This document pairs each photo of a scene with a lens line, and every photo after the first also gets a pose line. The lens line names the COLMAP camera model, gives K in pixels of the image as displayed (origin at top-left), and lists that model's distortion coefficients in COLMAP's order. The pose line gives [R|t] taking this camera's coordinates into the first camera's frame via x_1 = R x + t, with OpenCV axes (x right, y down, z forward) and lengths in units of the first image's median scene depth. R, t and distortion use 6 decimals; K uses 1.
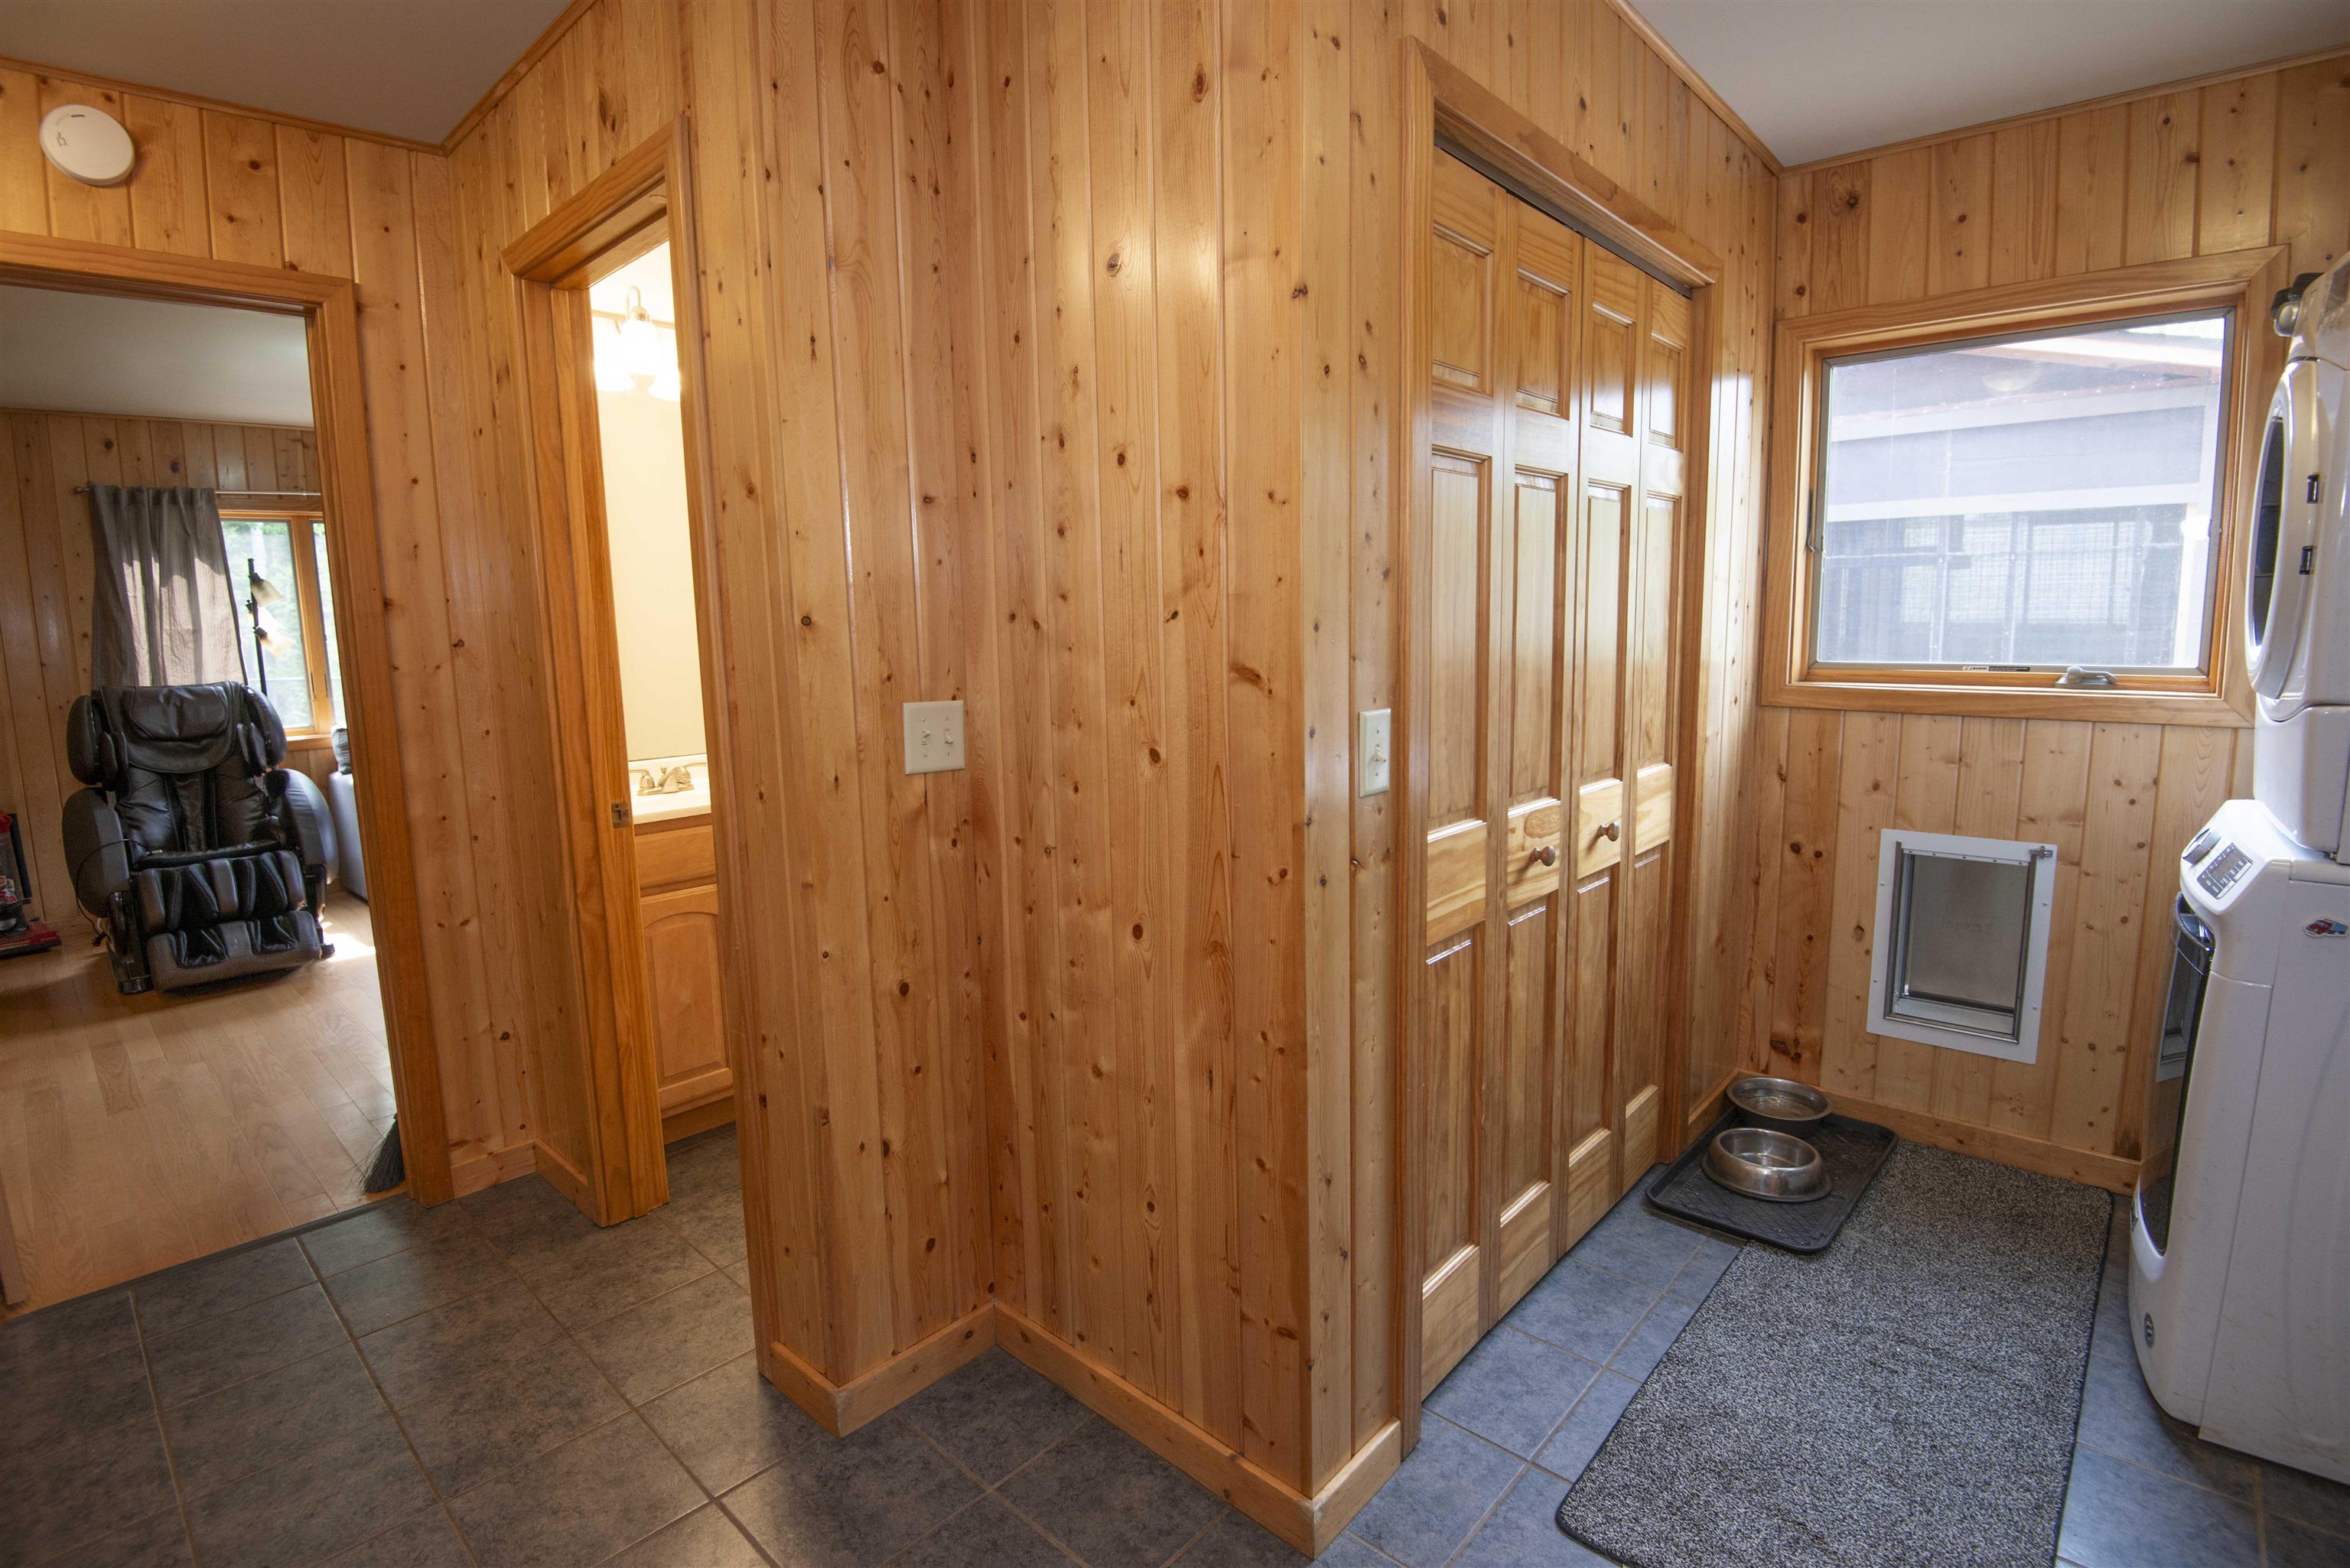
lens RADIAL K [[1121.7, 0, 1184.8], [0, 1121.7, 776.1], [0, 0, 1]] dist [-0.003326, -0.023826]
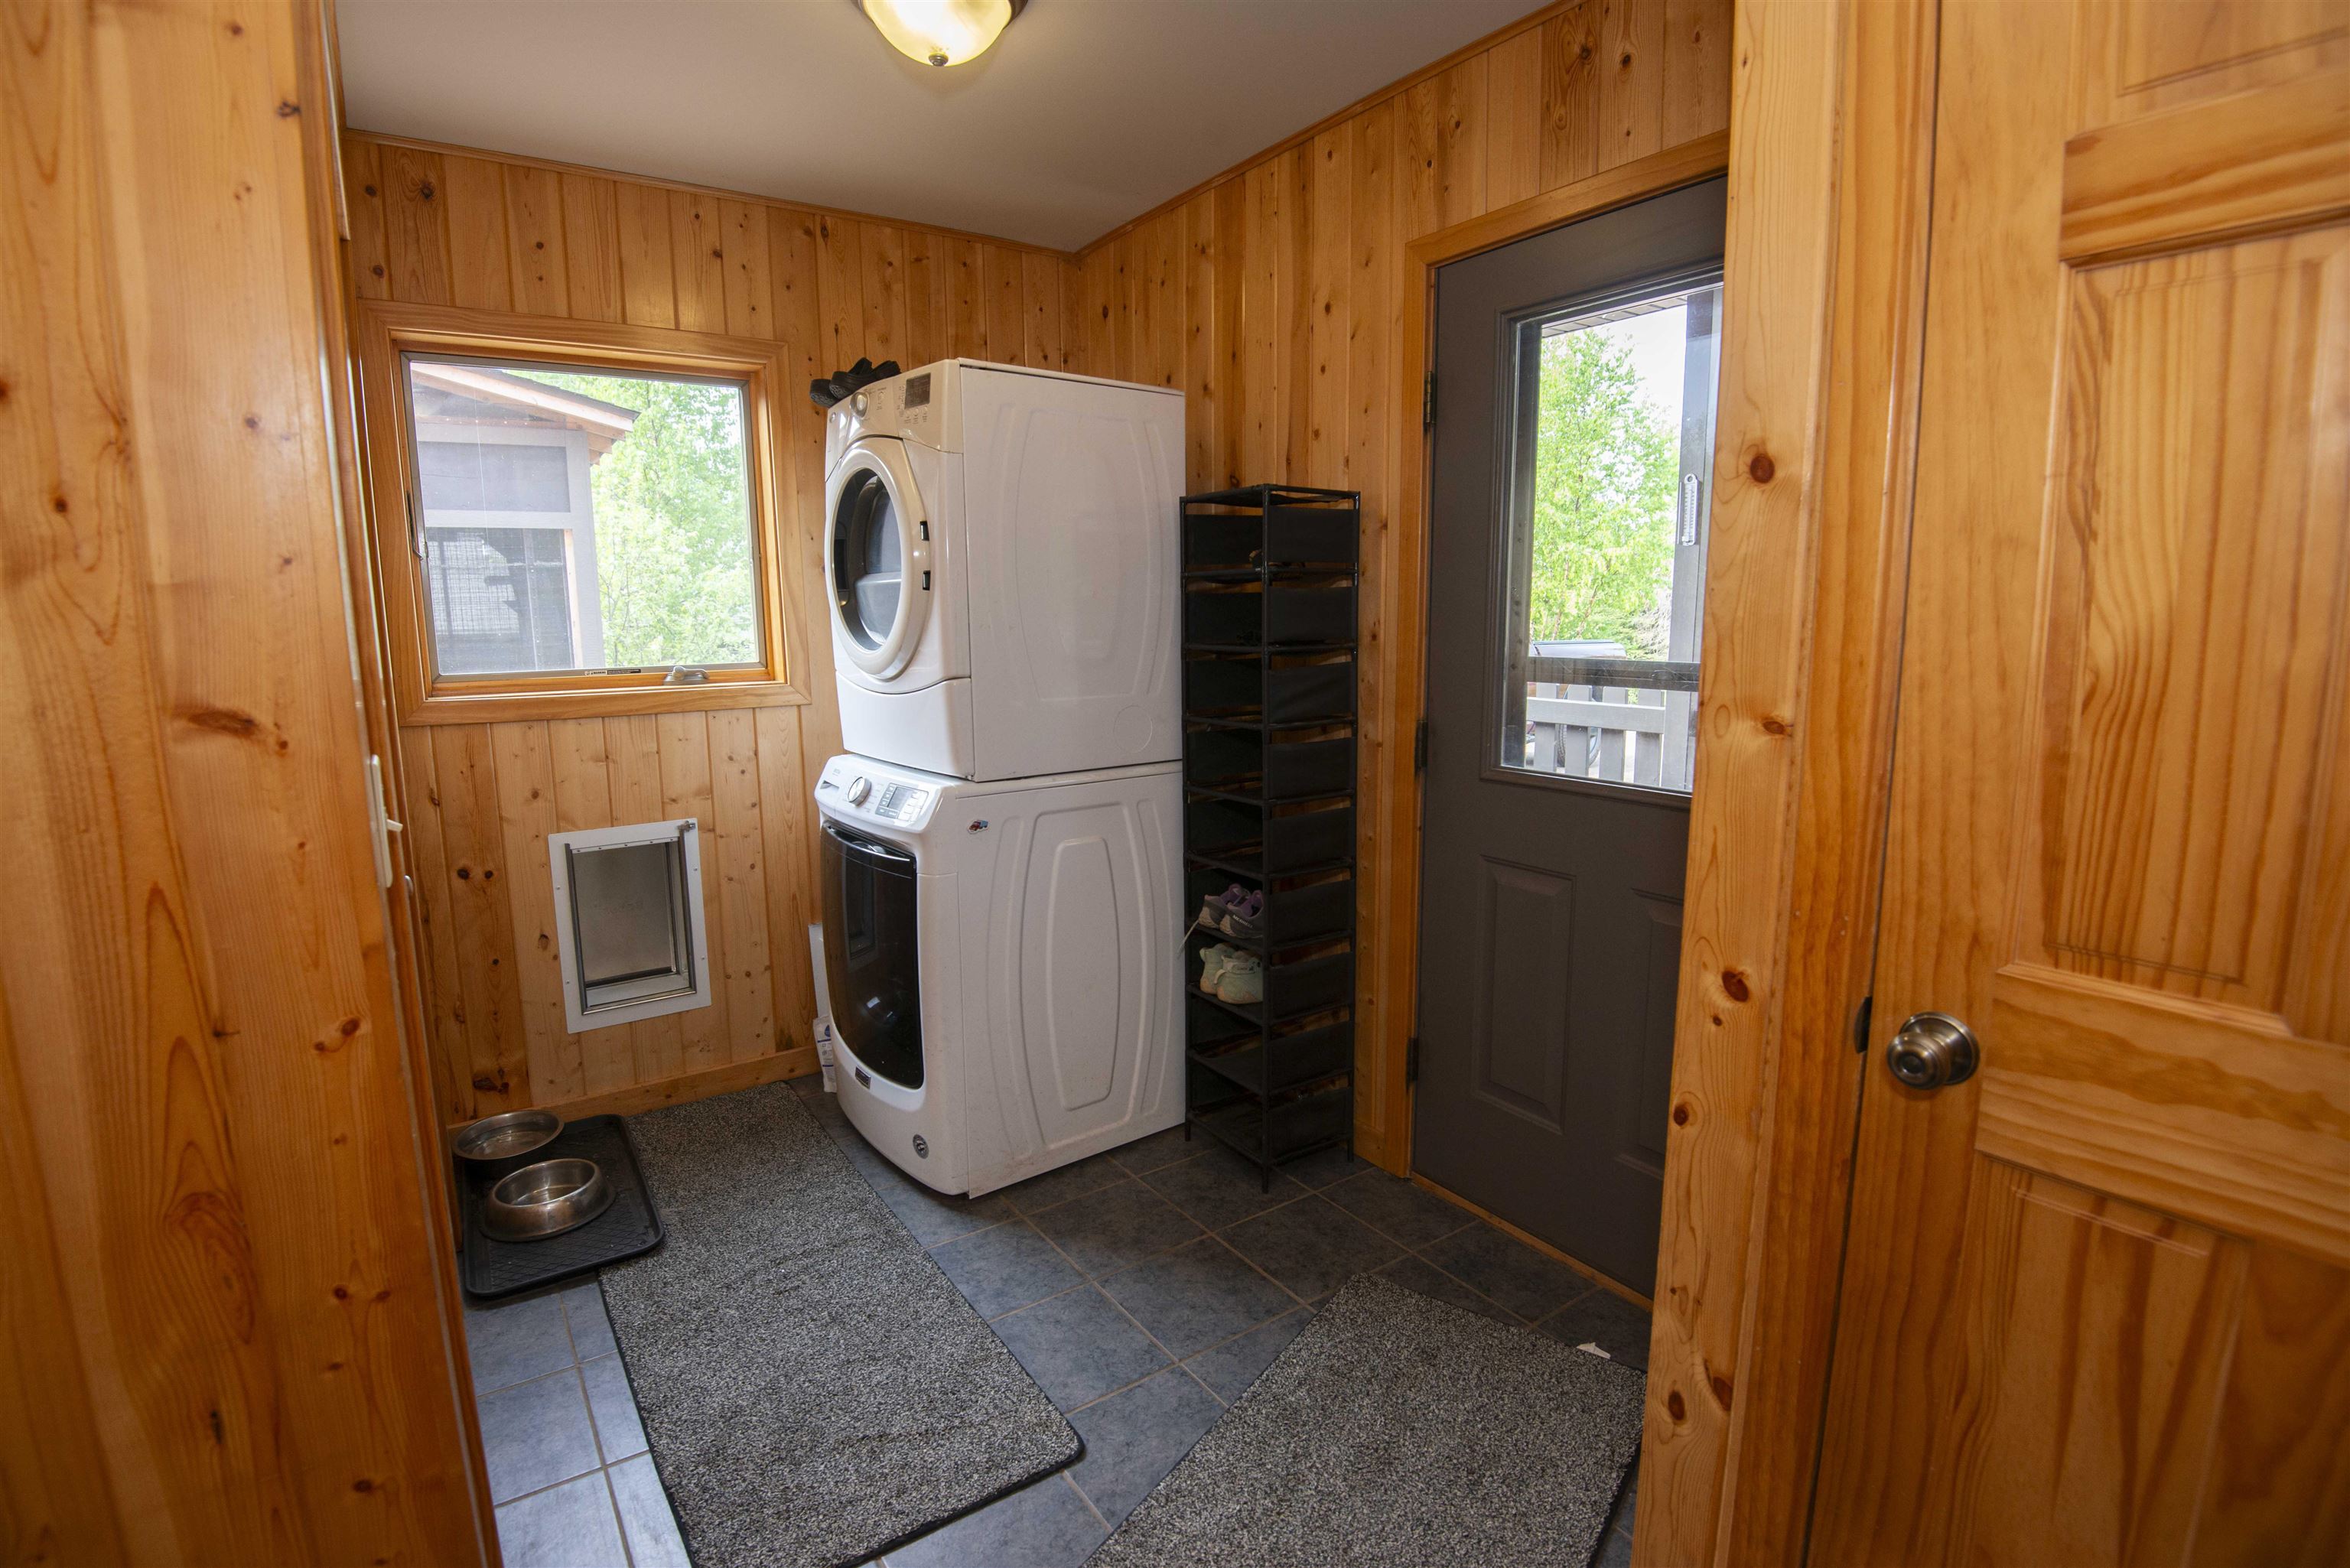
lens RADIAL K [[1117.7, 0, 1146.0], [0, 1117.7, 774.2], [0, 0, 1]] dist [-0.015239, -0.019347]
pose [[0.240895, -0.131113, 0.961654, -0.222590], [0.145097, 0.984563, 0.097889, -0.028851], [-0.959644, 0.115953, 0.256200, 0.228447]]
